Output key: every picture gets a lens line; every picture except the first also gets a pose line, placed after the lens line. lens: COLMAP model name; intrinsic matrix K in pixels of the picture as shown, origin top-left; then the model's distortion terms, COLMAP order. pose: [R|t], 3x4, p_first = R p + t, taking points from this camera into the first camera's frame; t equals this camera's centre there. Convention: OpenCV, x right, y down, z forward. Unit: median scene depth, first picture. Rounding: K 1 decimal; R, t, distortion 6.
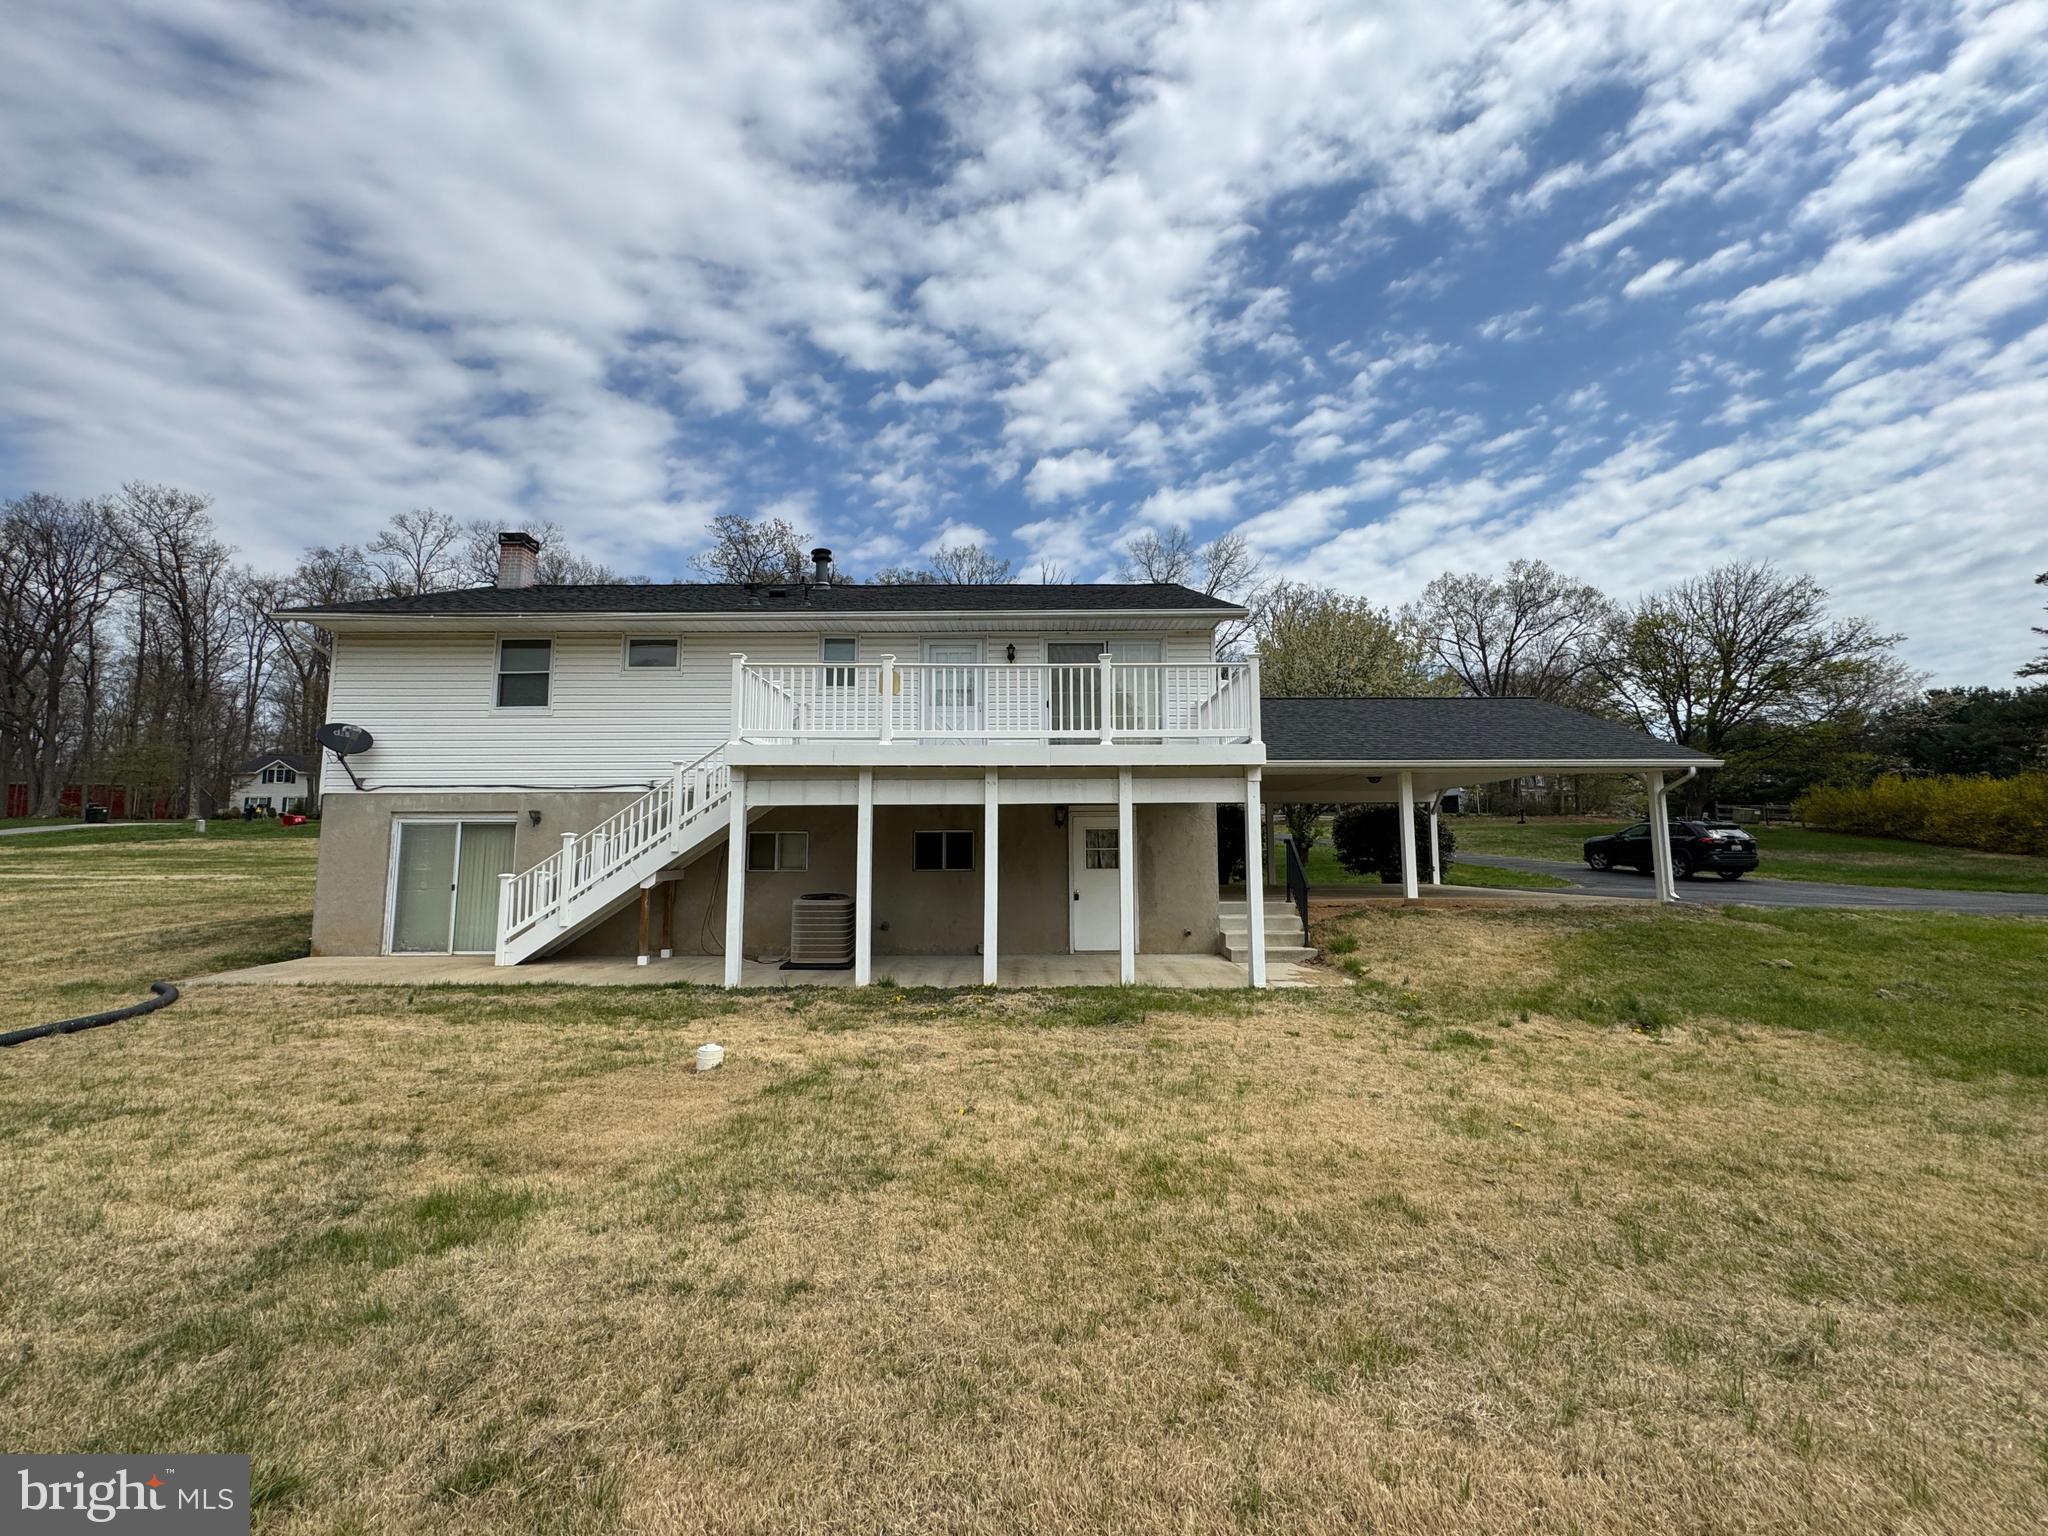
lens RADIAL K [[821.0, 0, 1029.9], [0, 821.0, 761.2], [0, 0, 1]] dist [-0.002924, -0.000374]
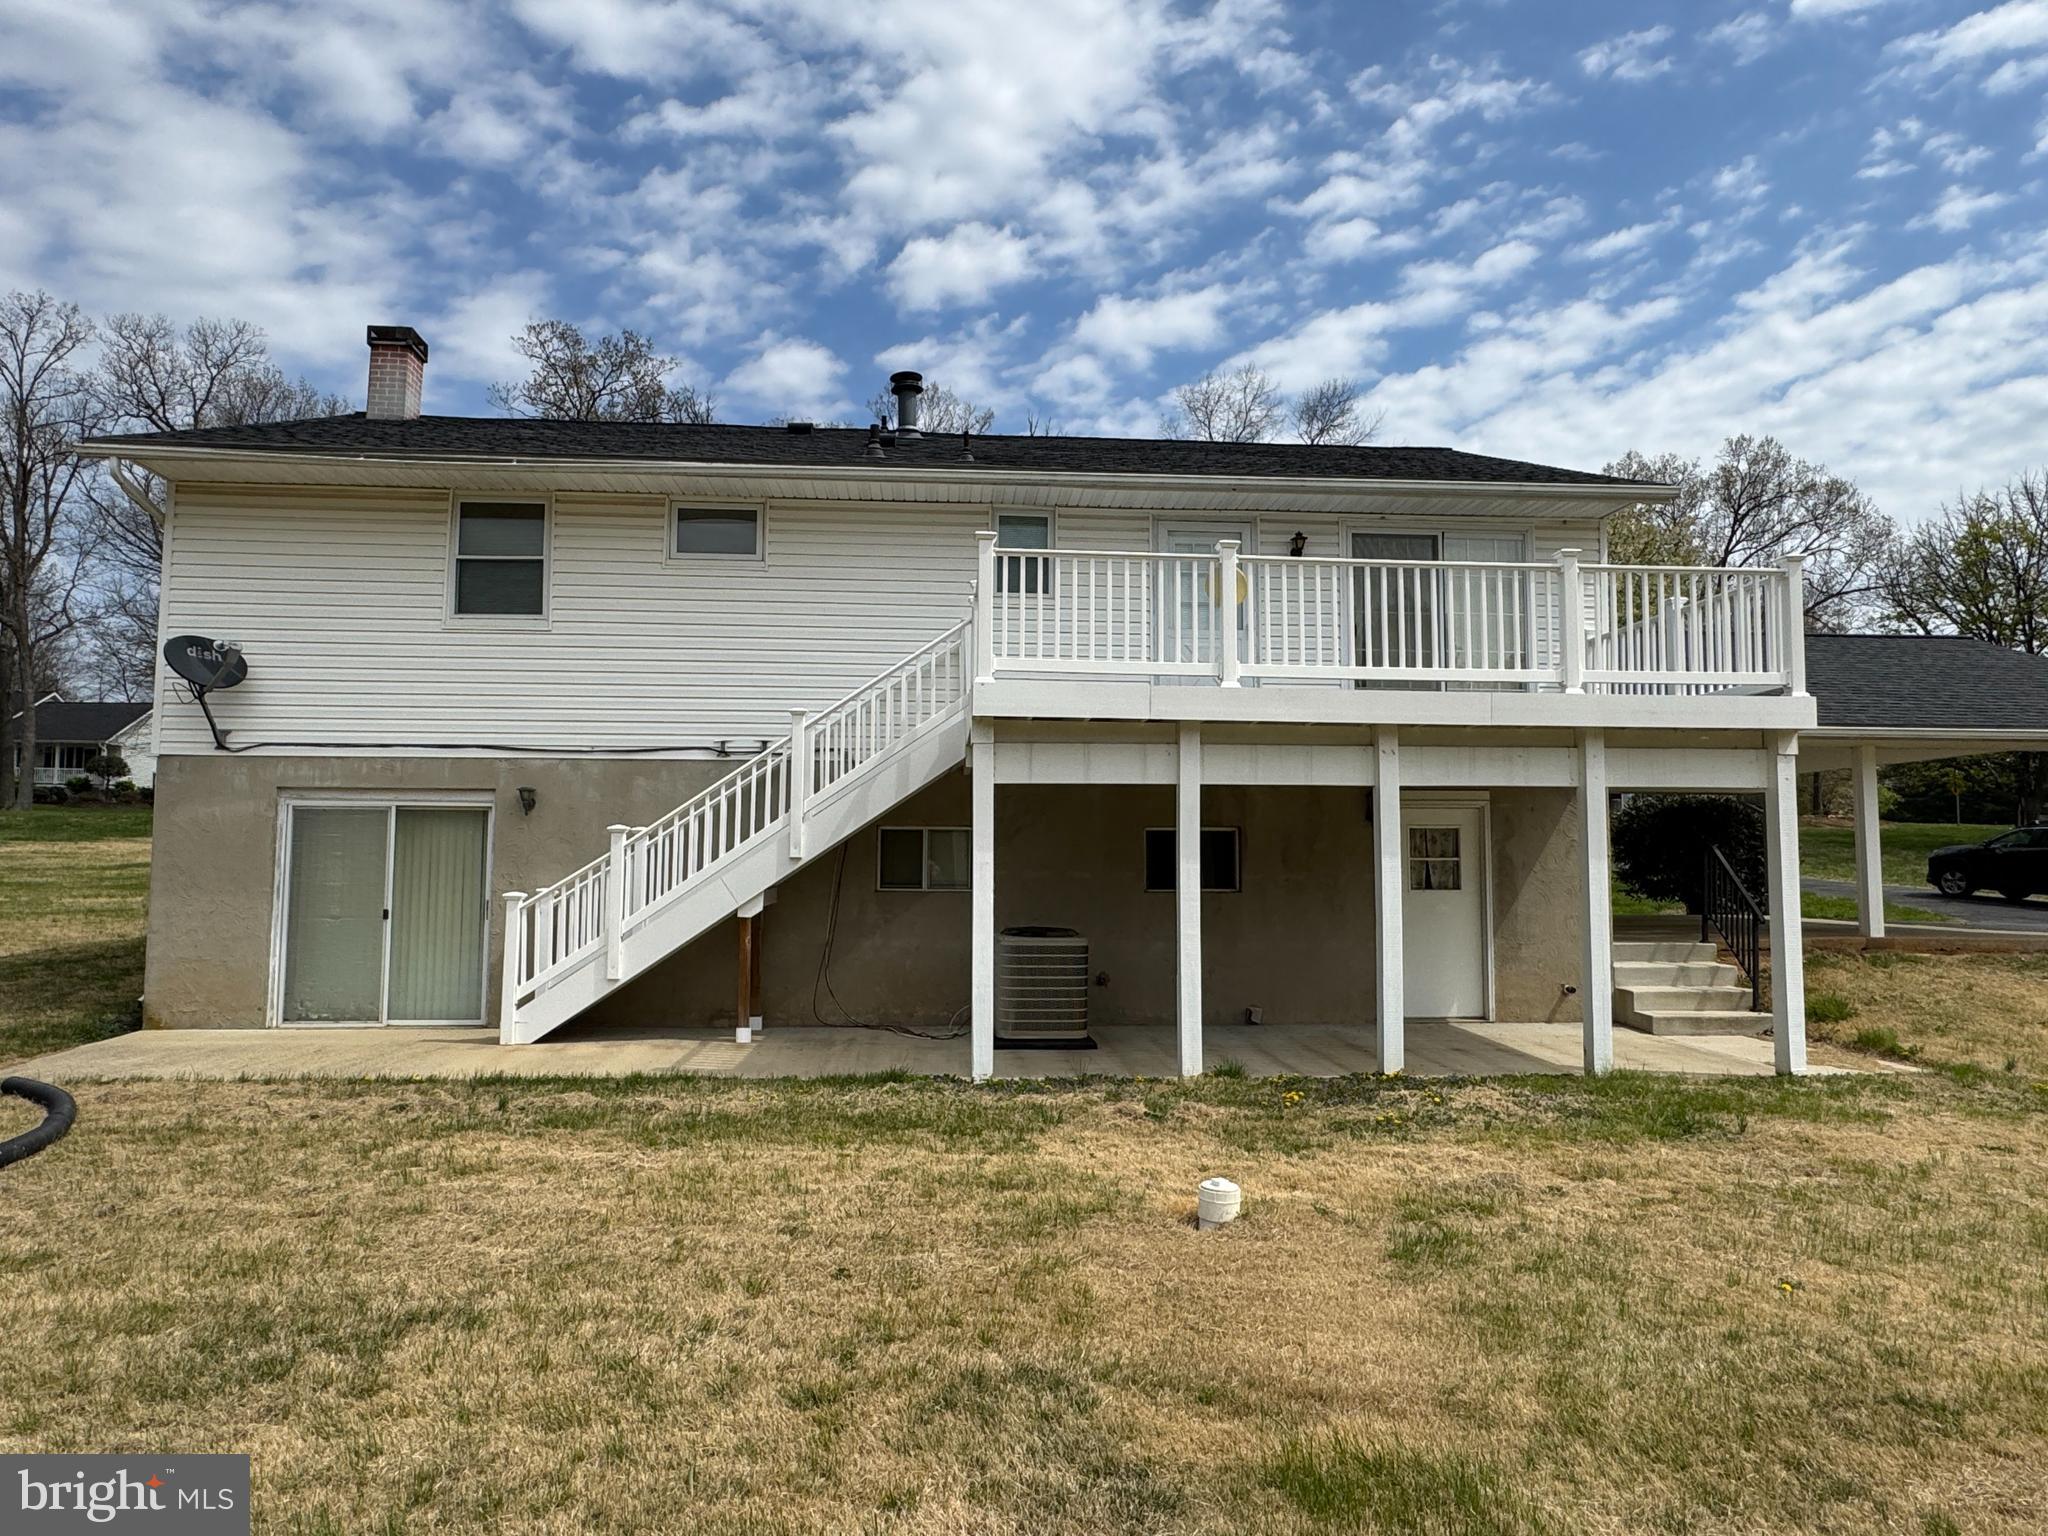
lens RADIAL K [[1252.9, 0, 1023.8], [0, 1252.9, 761.2], [0, 0, 1]] dist [-0.003324, -0.000221]
pose [[0.997103, 0.013853, 0.074789, -0.305709], [-0.015960, 0.999491, 0.027639, 0.008976], [-0.074368, -0.028752, 0.996816, 0.055178]]
